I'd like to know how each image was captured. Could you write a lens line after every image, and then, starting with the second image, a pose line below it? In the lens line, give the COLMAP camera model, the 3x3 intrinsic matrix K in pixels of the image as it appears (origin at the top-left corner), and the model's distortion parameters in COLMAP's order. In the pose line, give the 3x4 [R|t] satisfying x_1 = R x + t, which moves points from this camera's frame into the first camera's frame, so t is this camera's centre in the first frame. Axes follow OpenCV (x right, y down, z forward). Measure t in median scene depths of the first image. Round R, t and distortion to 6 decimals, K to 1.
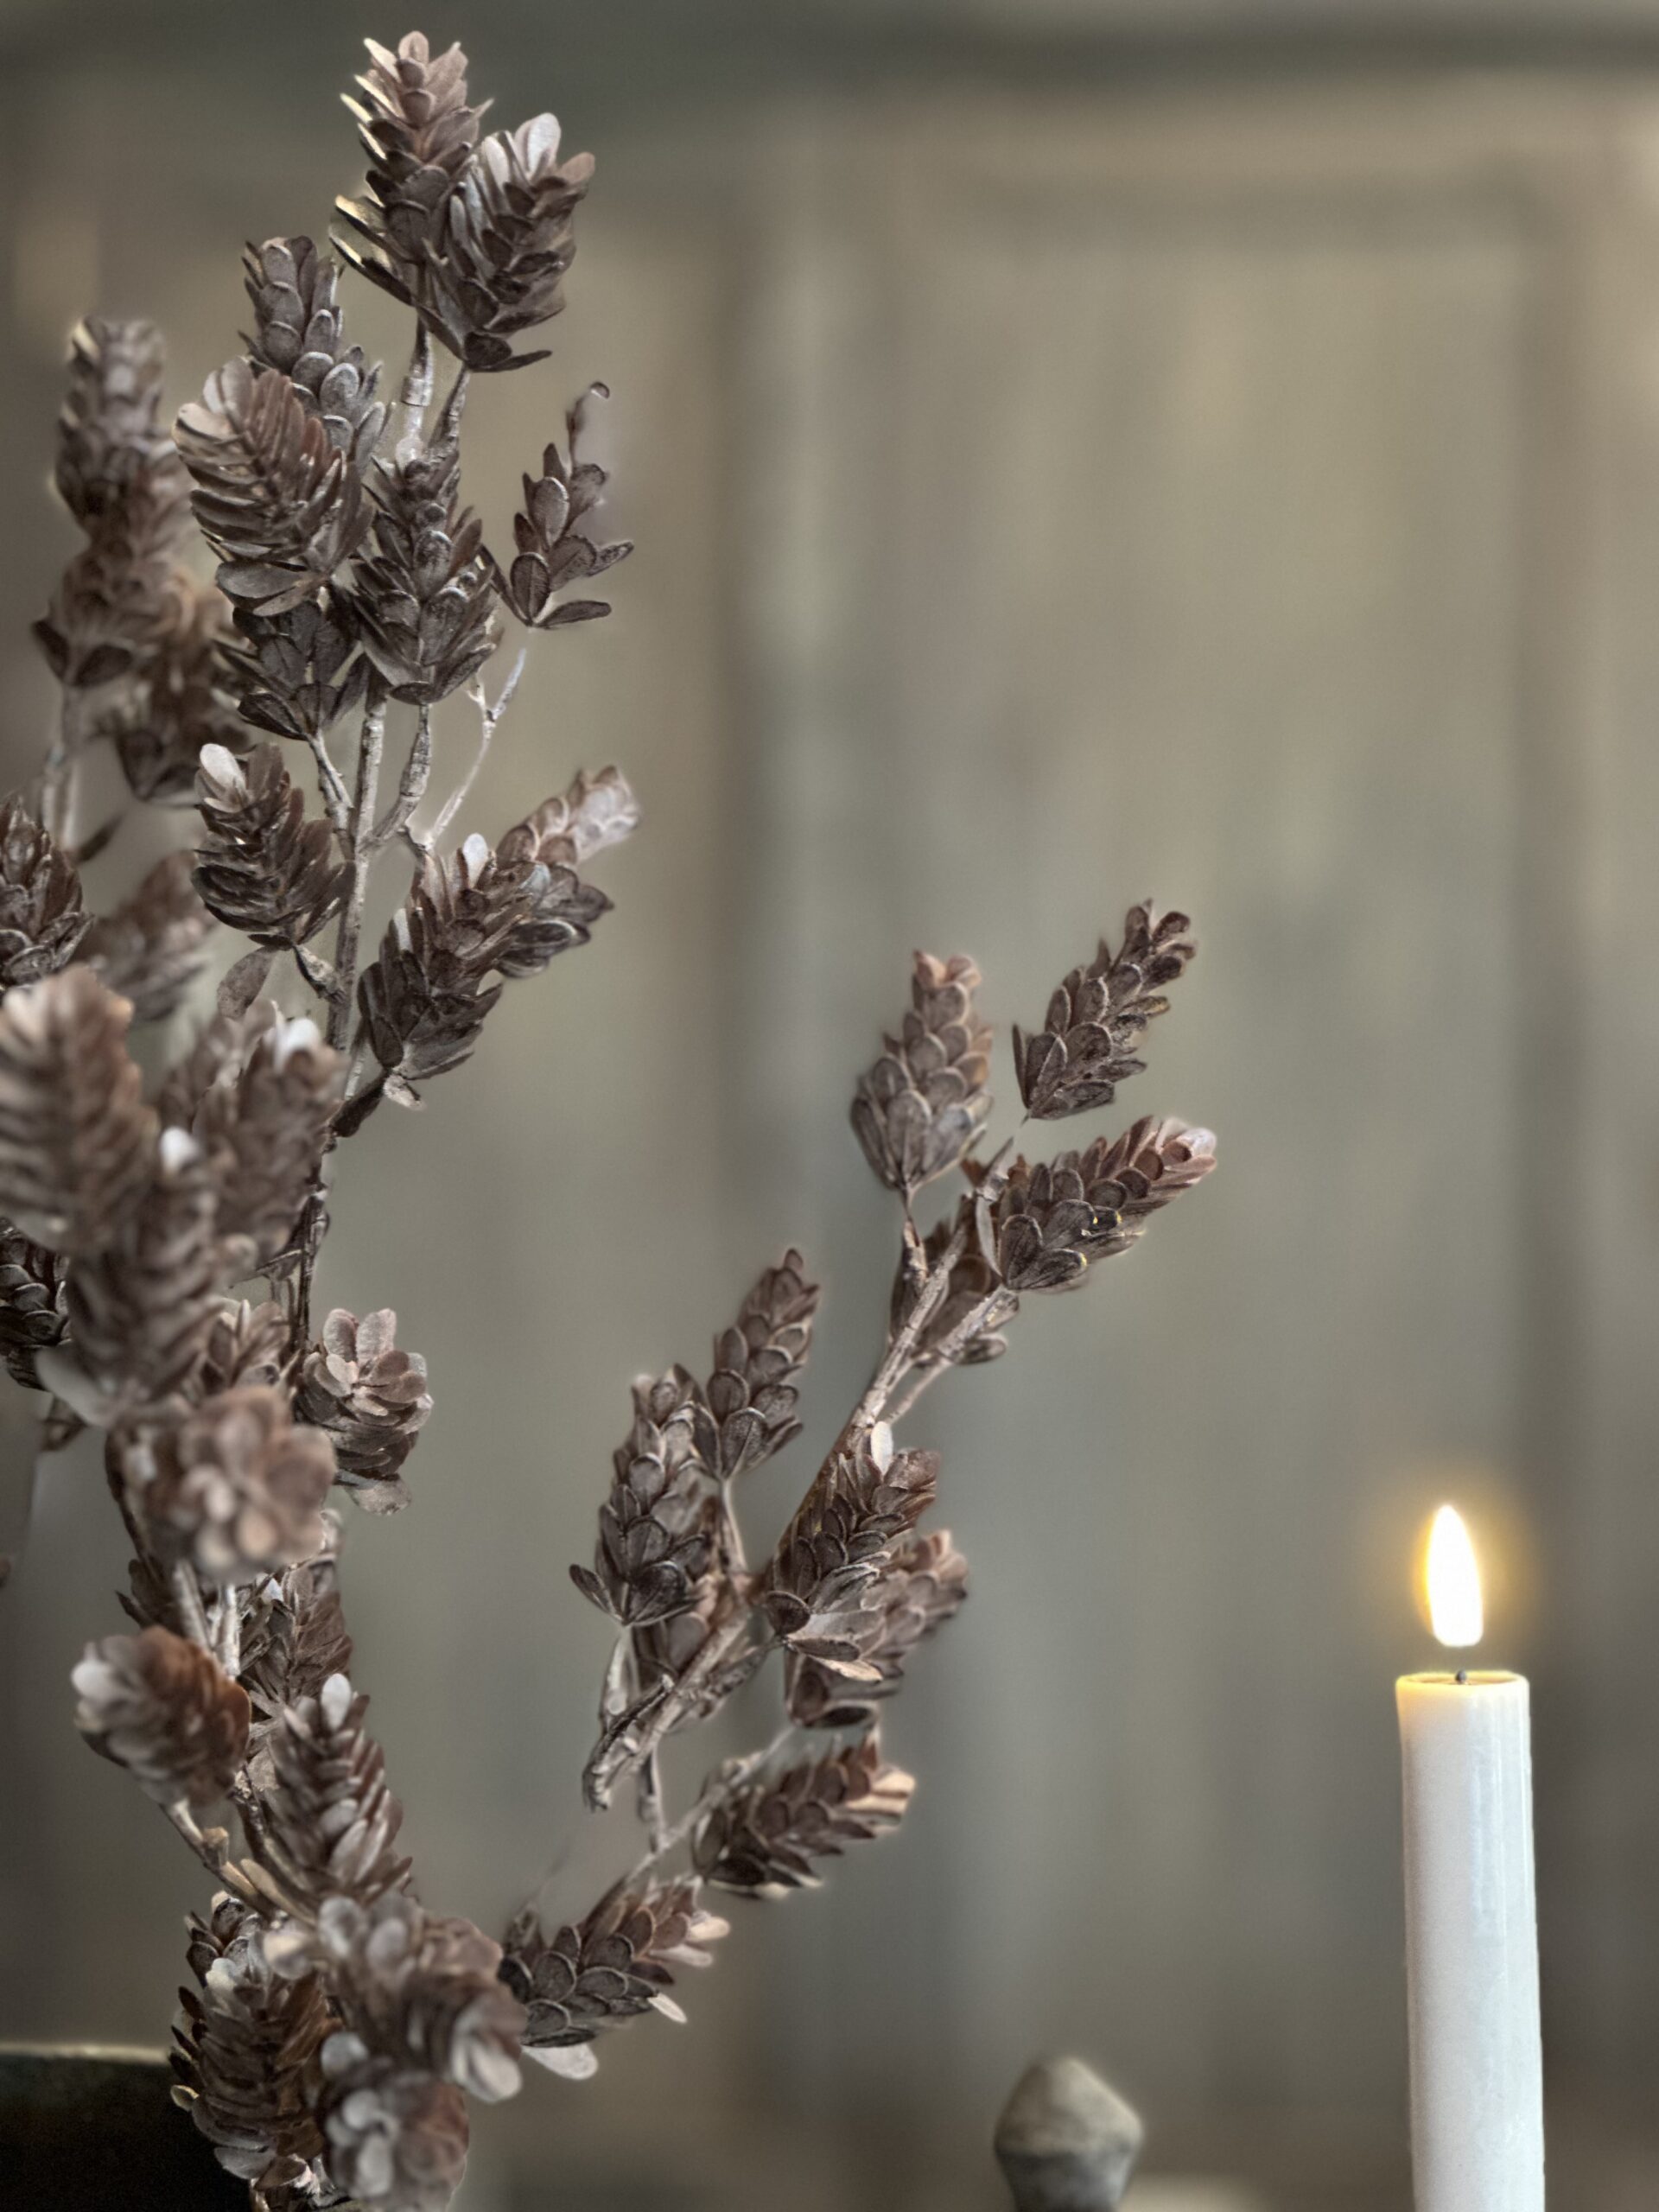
lens RADIAL K [[5016.9, 0, 818.0], [0, 5016.9, 1076.4], [0, 0, 1]] dist [-0.160310, 4.249239]
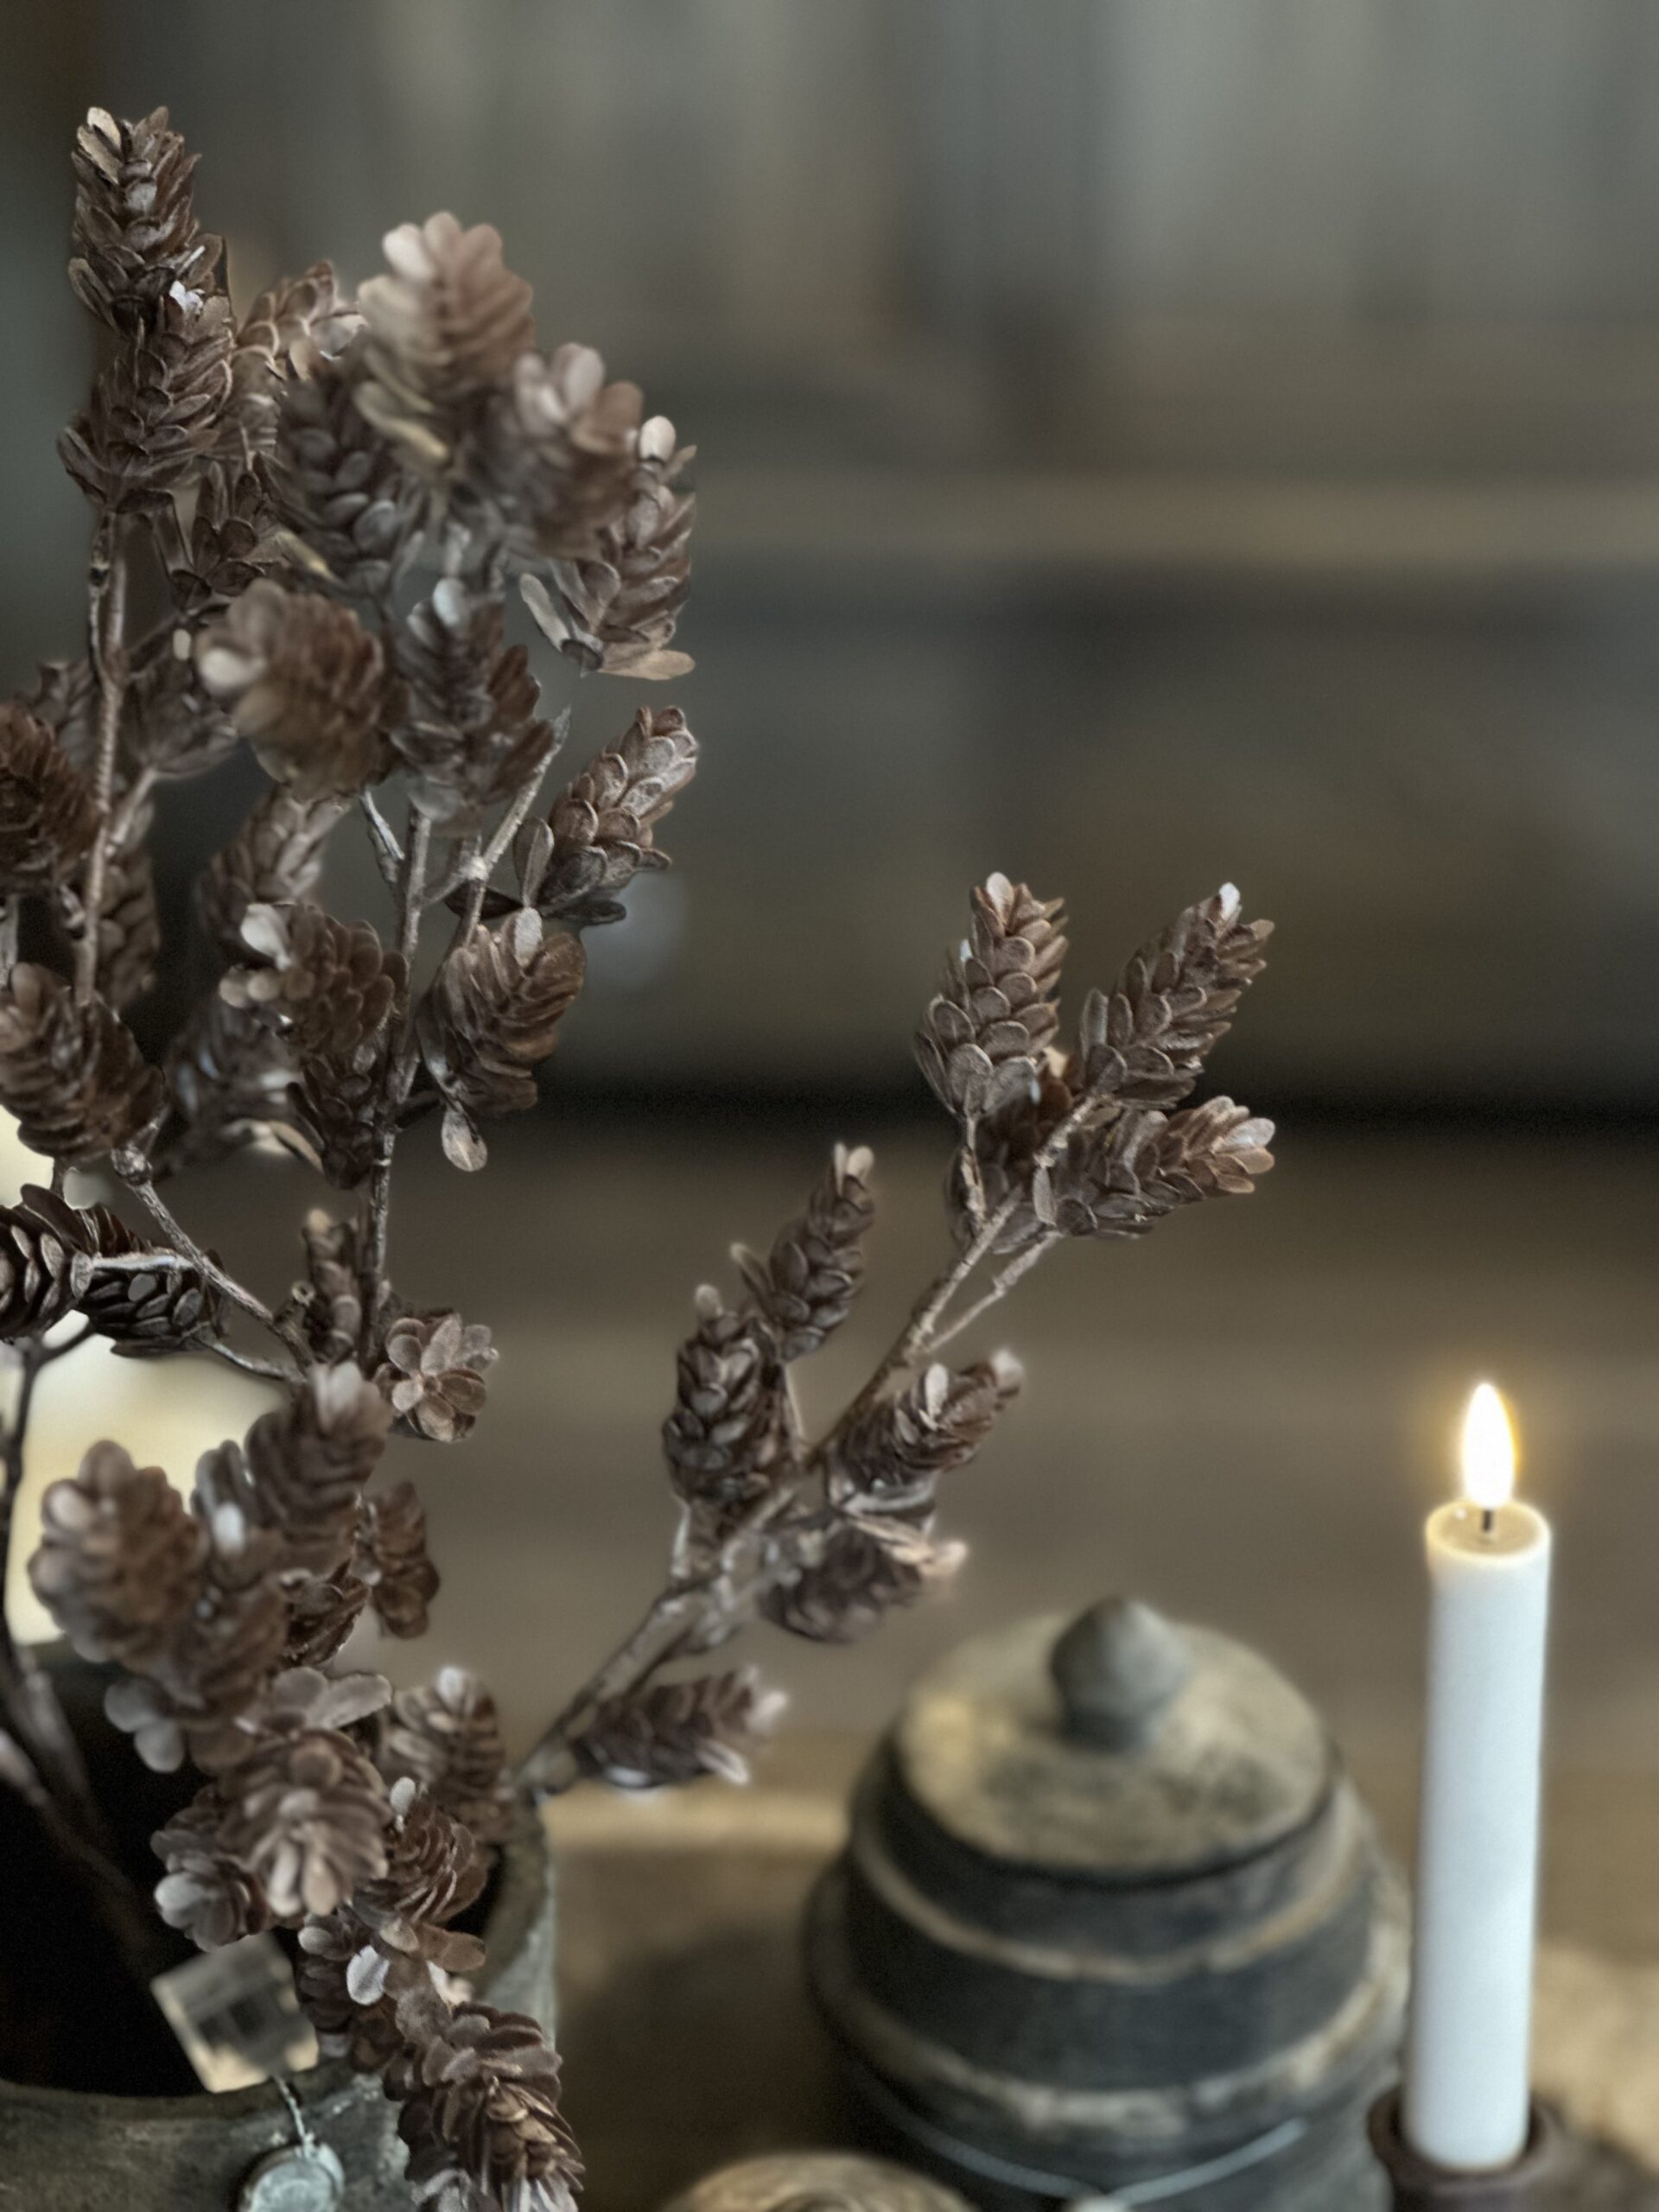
lens RADIAL K [[5016.9, 0, 818.0], [0, 5016.9, 1076.4], [0, 0, 1]] dist [-0.160310, 4.249239]
pose [[0.999016, 0.027164, -0.035052, 0.022962], [-0.008589, 0.893987, 0.448011, -0.440369], [0.043506, -0.447269, 0.893341, 0.104345]]
